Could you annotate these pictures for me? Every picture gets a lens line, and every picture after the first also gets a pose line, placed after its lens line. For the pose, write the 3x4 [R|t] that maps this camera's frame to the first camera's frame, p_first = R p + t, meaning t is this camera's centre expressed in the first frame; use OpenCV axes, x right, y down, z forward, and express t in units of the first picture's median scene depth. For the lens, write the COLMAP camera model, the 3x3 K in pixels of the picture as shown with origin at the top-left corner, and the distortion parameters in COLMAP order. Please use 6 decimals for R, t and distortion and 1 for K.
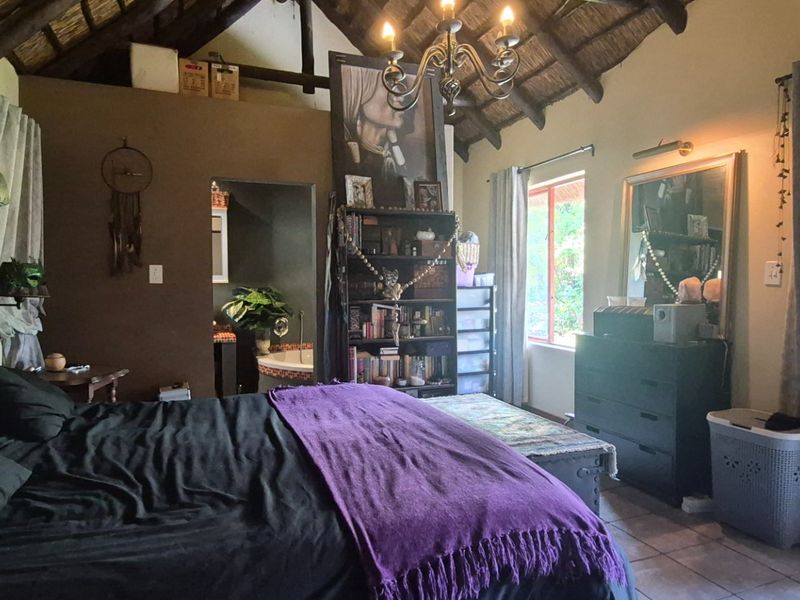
lens RADIAL K [[514.1, 0, 396.4], [0, 514.1, 301.5], [0, 0, 1]] dist [0.003089, -0.000671]
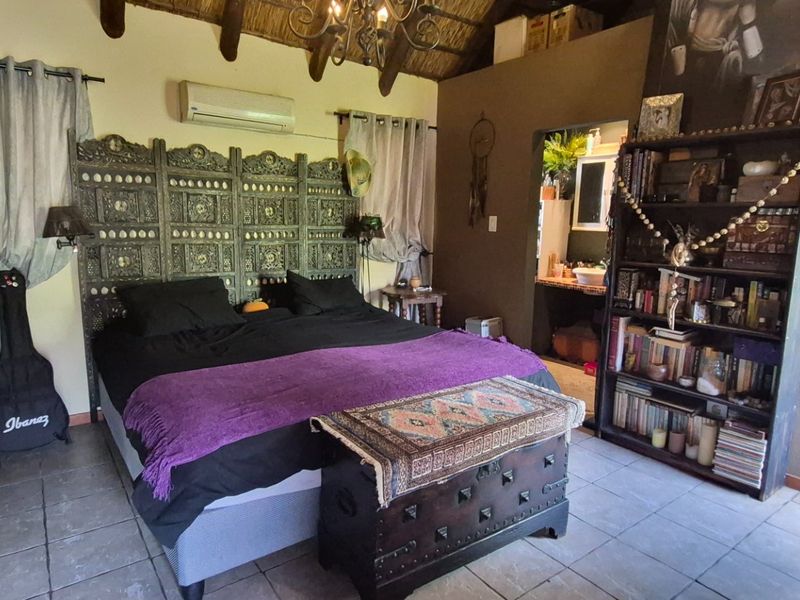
lens RADIAL K [[514.1, 0, 396.5], [0, 514.1, 302.9], [0, 0, 1]] dist [0.003089, -0.000671]
pose [[0.254128, 0.166018, -0.952815, 0.471444], [-0.048347, 0.986106, 0.158924, -0.037304], [0.965961, 0.005678, 0.258624, 0.344545]]
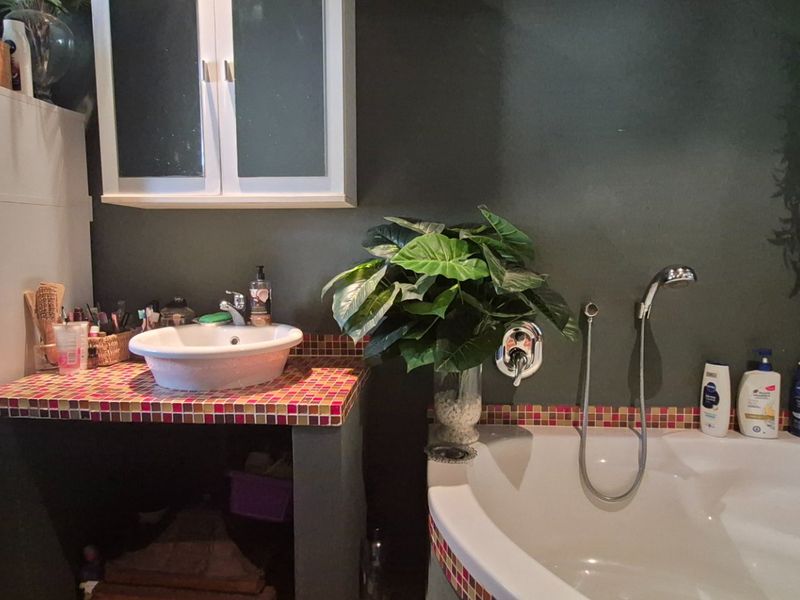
lens RADIAL K [[514.1, 0, 397.7], [0, 514.1, 303.9], [0, 0, 1]] dist [0.003089, -0.000671]
pose [[0.903730, 0.055407, -0.424501, -0.176307], [-0.019747, 0.995929, 0.087952, -0.004803], [0.427646, -0.071102, 0.901145, 0.759965]]
